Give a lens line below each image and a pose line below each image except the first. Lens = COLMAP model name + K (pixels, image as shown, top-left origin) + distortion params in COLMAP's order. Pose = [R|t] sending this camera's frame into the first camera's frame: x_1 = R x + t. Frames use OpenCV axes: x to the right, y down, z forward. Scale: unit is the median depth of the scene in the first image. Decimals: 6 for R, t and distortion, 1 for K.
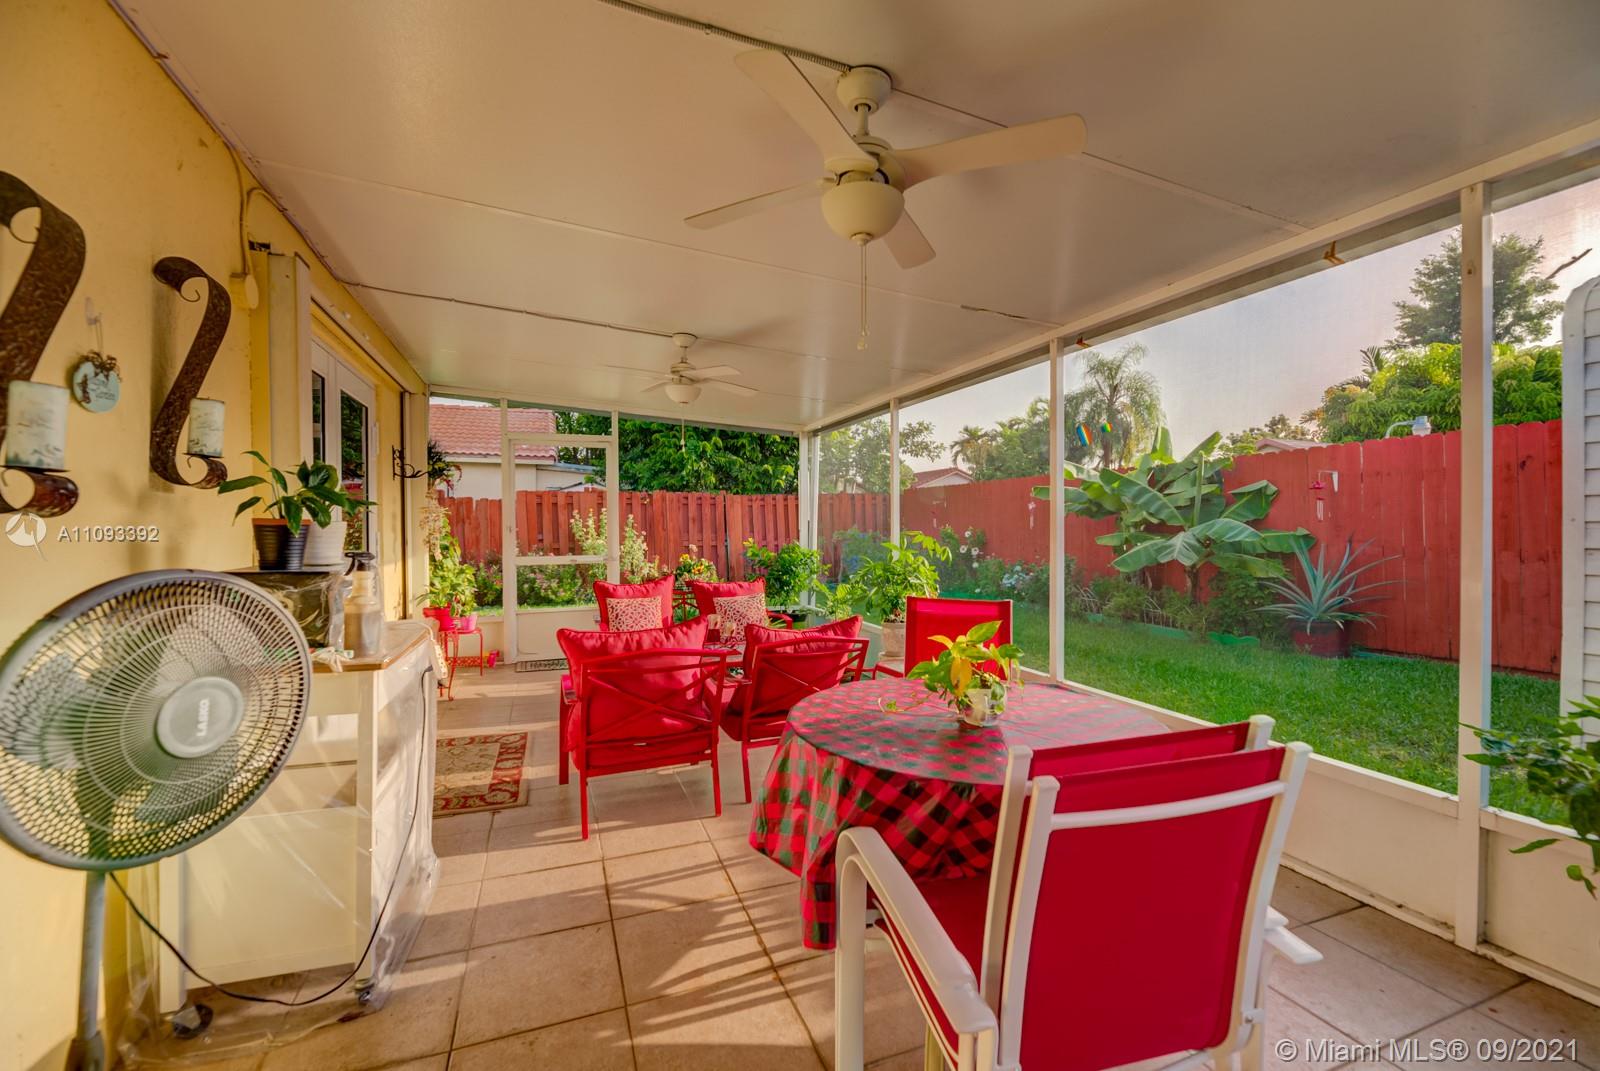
lens RADIAL K [[661.8, 0, 810.4], [0, 661.8, 538.4], [0, 0, 1]] dist [-0.002114, -0.002016]
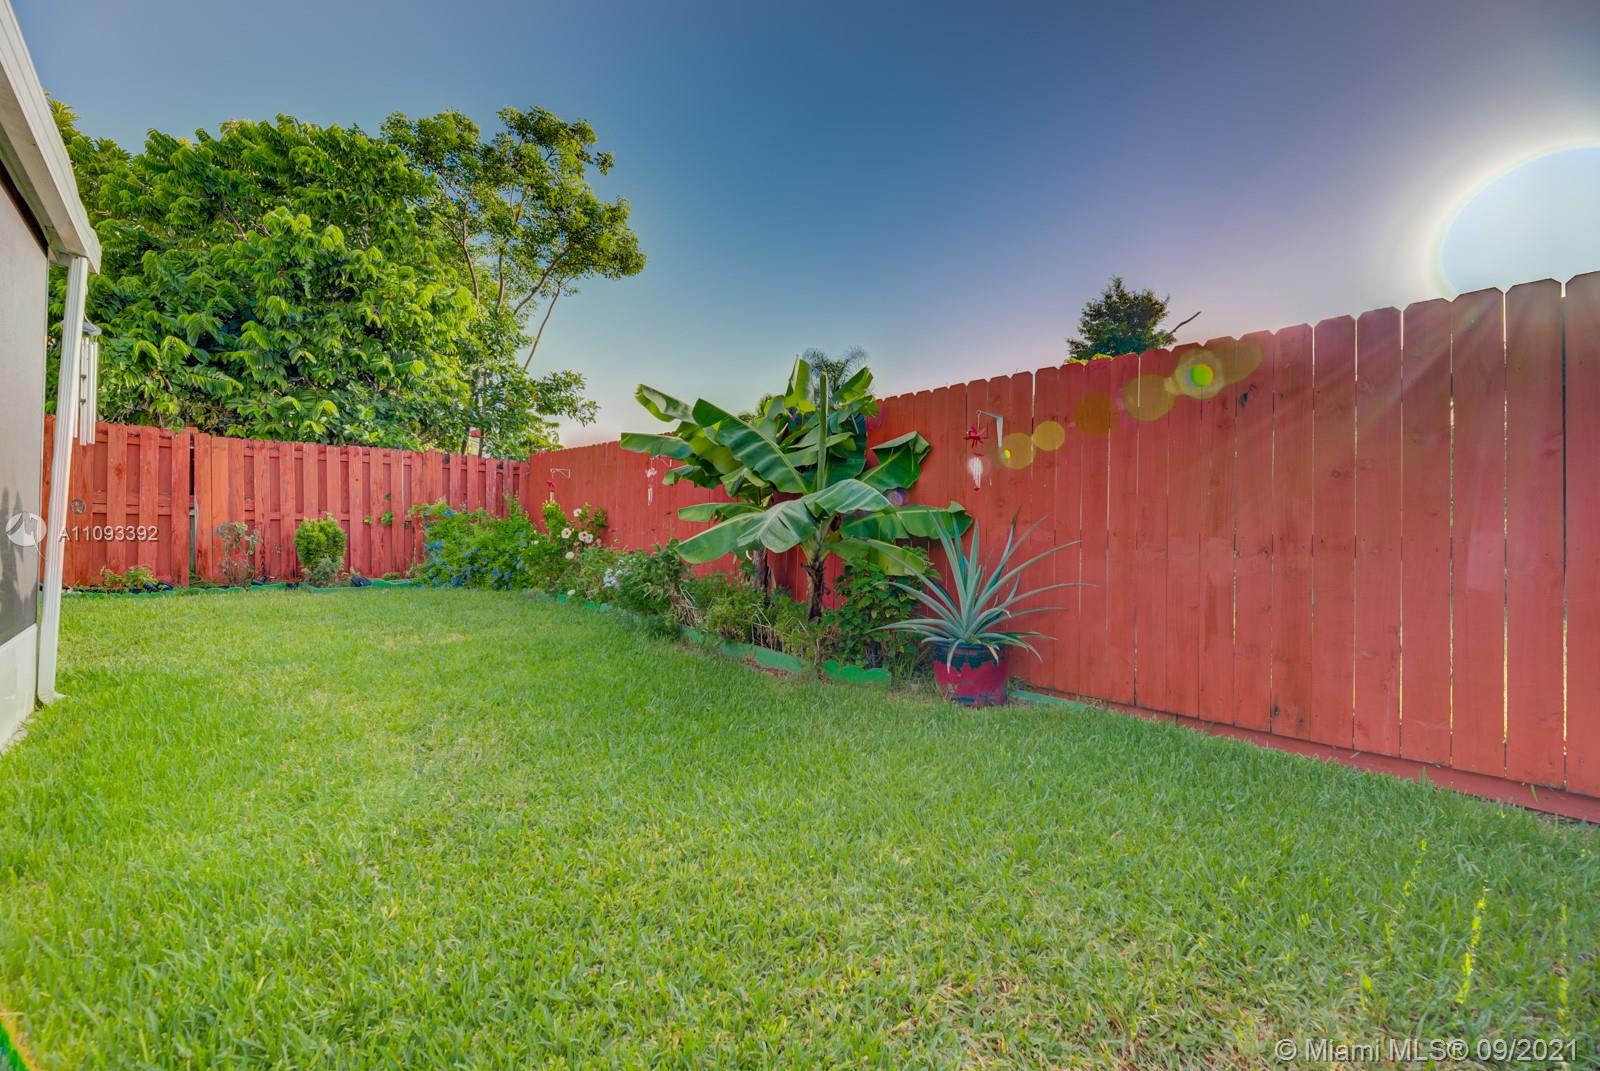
lens RADIAL K [[661.8, 0, 800.3], [0, 661.8, 544.9], [0, 0, 1]] dist [-0.002114, -0.002016]
pose [[0.937114, 0.032100, 0.347545, 0.349104], [-0.035153, 0.999379, 0.002481, 0.029165], [-0.347249, -0.014543, 0.937660, 0.408455]]
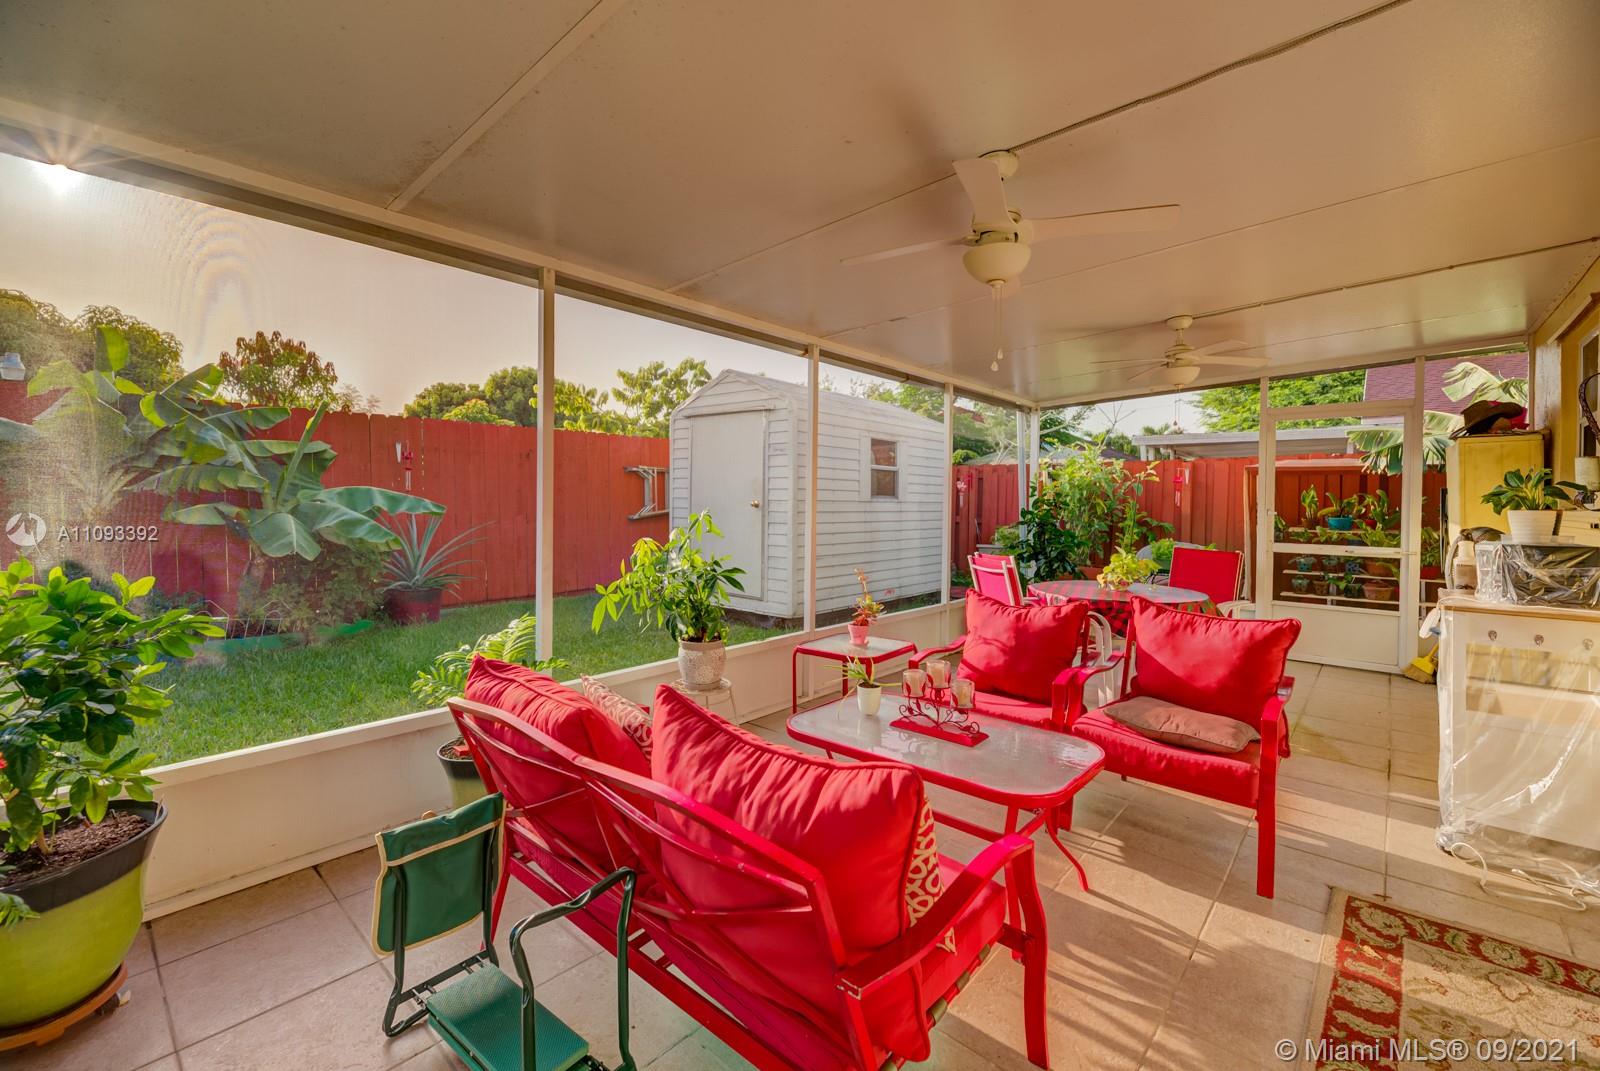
lens RADIAL K [[661.8, 0, 814.4], [0, 661.8, 505.2], [0, 0, 1]] dist [-0.002114, -0.002016]
pose [[-0.452650, -0.008970, 0.891643, -0.361010], [0.000310, 0.999948, 0.010216, -0.014013], [-0.891688, 0.004901, -0.452623, 0.813803]]
